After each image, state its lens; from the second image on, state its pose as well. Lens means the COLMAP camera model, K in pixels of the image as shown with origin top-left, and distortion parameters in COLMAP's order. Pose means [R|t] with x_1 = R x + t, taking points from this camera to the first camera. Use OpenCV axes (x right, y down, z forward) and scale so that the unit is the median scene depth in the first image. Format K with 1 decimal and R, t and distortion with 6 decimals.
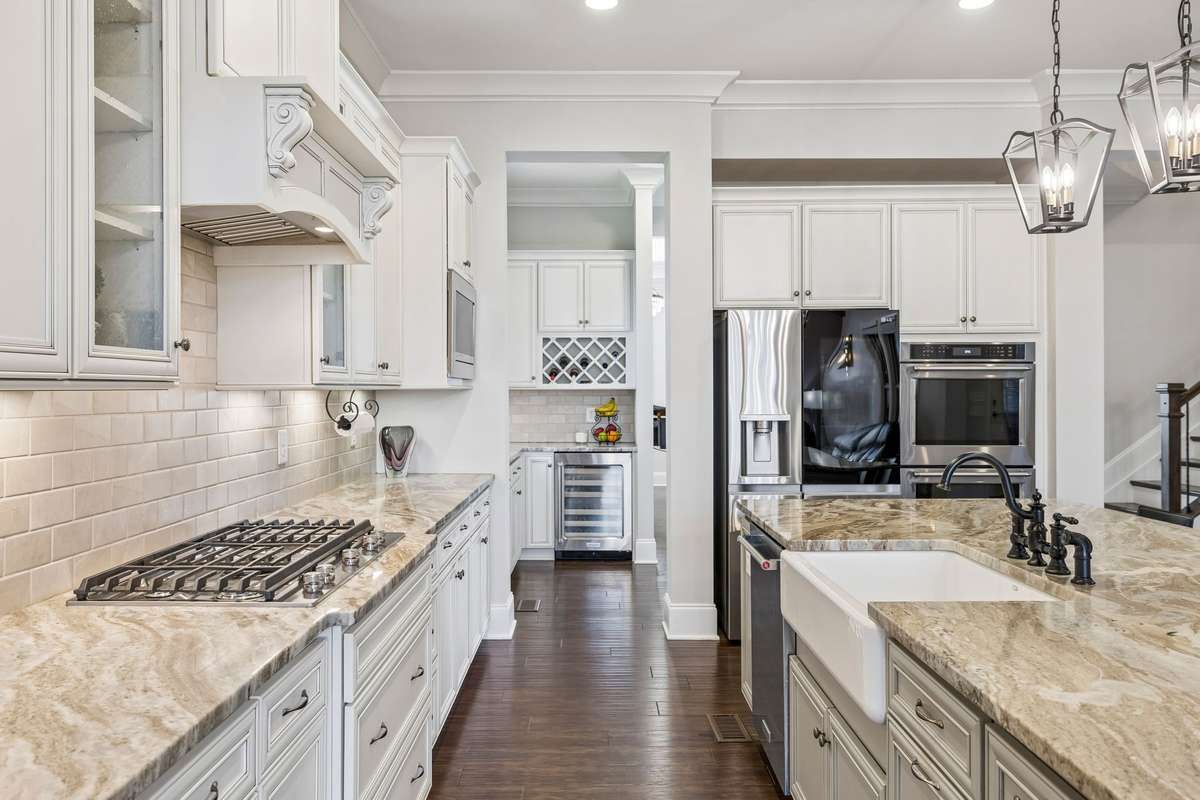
lens RADIAL K [[666.7, 0, 601.1], [0, 666.7, 392.6], [0, 0, 1]] dist [-0.004505, -0.001292]
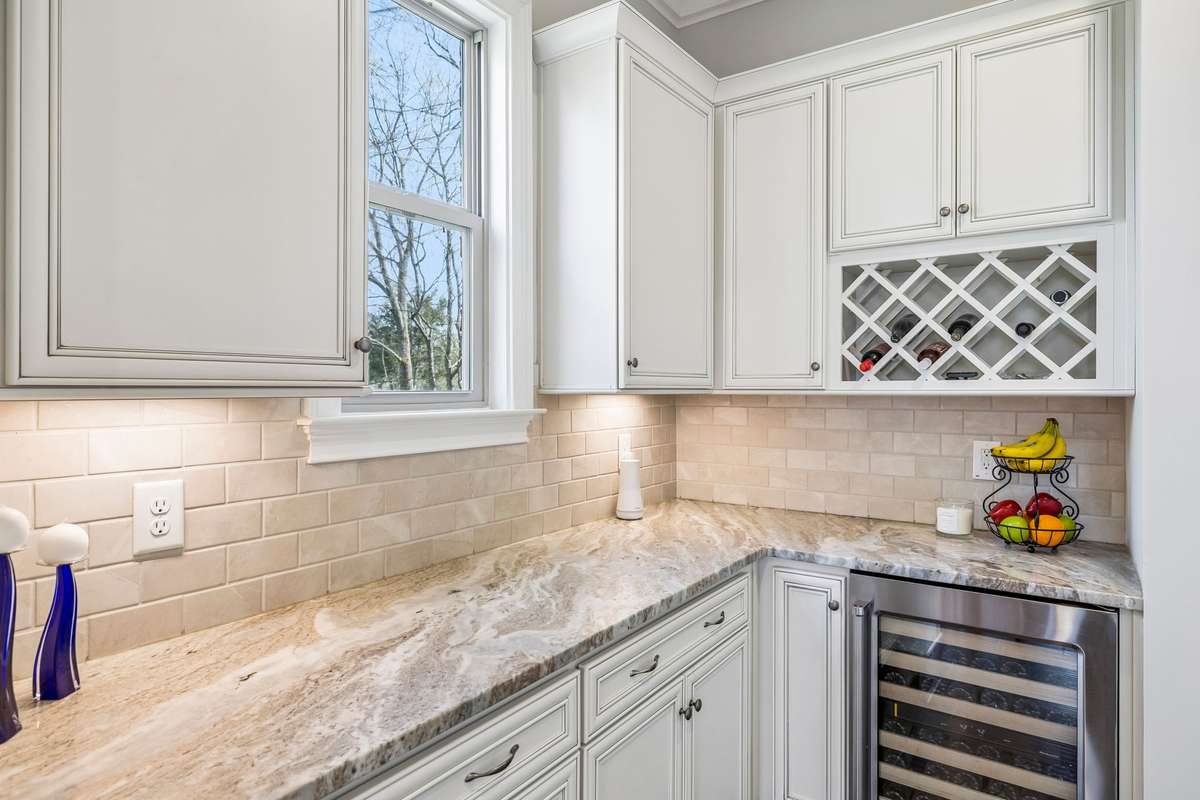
lens RADIAL K [[666.7, 0, 601.1], [0, 666.7, 392.6], [0, 0, 1]] dist [-0.004505, -0.001292]
pose [[0.821610, 0.003930, -0.570037, 0.022953], [-0.005756, 0.999982, -0.001402, -0.004784], [0.570021, 0.004433, 0.821618, 0.580339]]
